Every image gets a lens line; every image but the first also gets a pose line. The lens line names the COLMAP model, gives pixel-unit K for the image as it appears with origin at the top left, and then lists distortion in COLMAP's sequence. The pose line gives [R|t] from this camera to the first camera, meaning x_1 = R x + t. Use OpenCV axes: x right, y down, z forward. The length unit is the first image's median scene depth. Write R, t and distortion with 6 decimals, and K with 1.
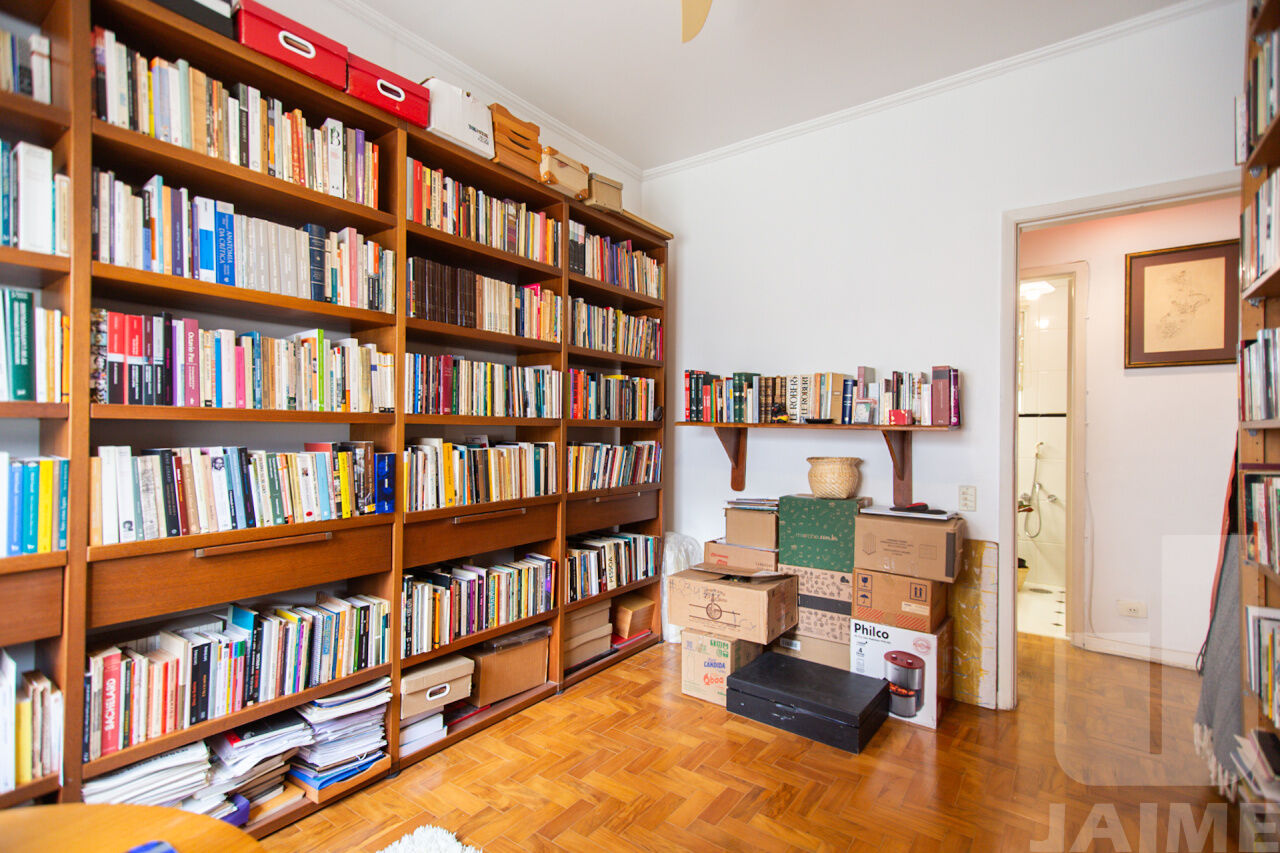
lens RADIAL K [[605.8, 0, 640.2], [0, 605.8, 424.9], [0, 0, 1]] dist [0.001736, -0.000421]
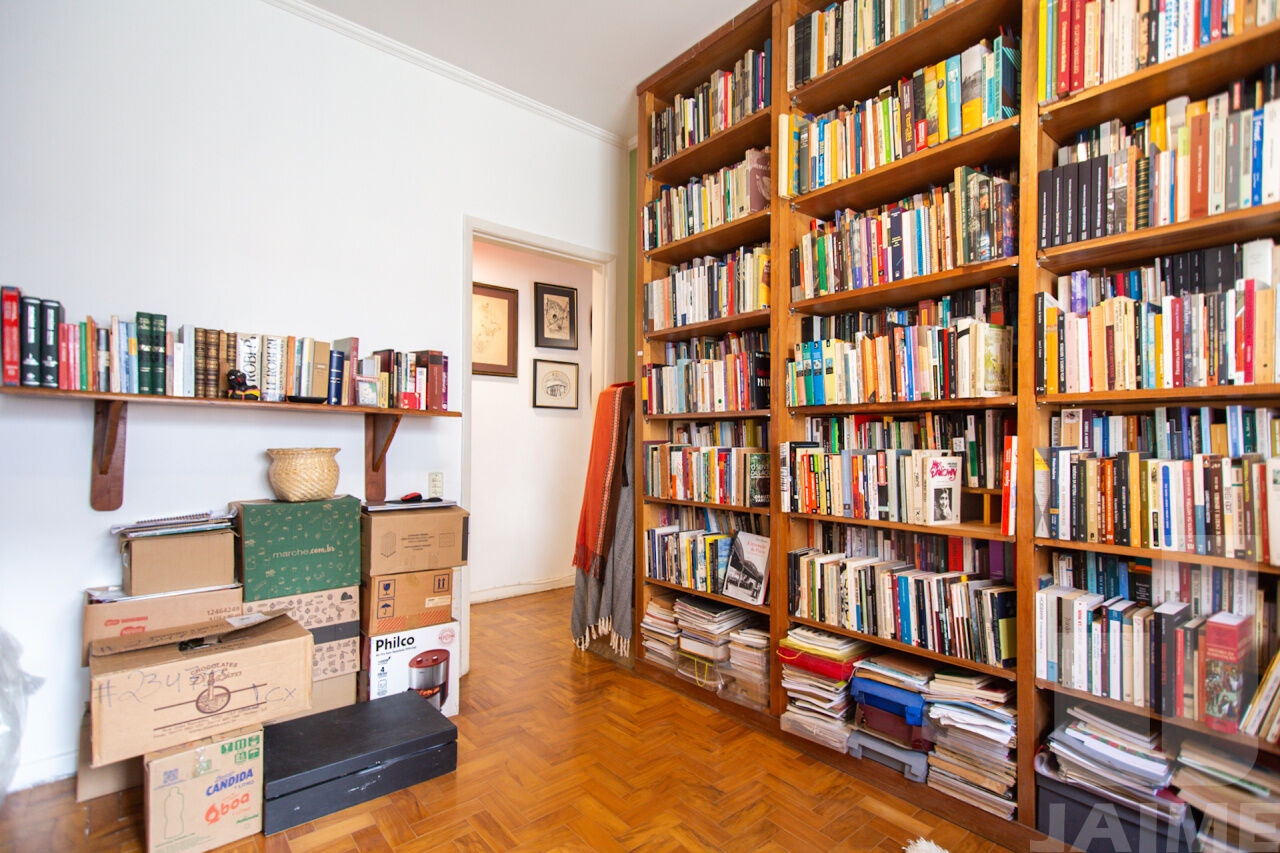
lens RADIAL K [[605.8, 0, 641.5], [0, 605.8, 439.4], [0, 0, 1]] dist [0.001736, -0.000421]
pose [[0.218279, -0.003850, 0.975879, -0.369303], [-0.018006, 0.999806, 0.007972, 0.030512], [-0.975720, -0.019311, 0.218167, 0.434022]]
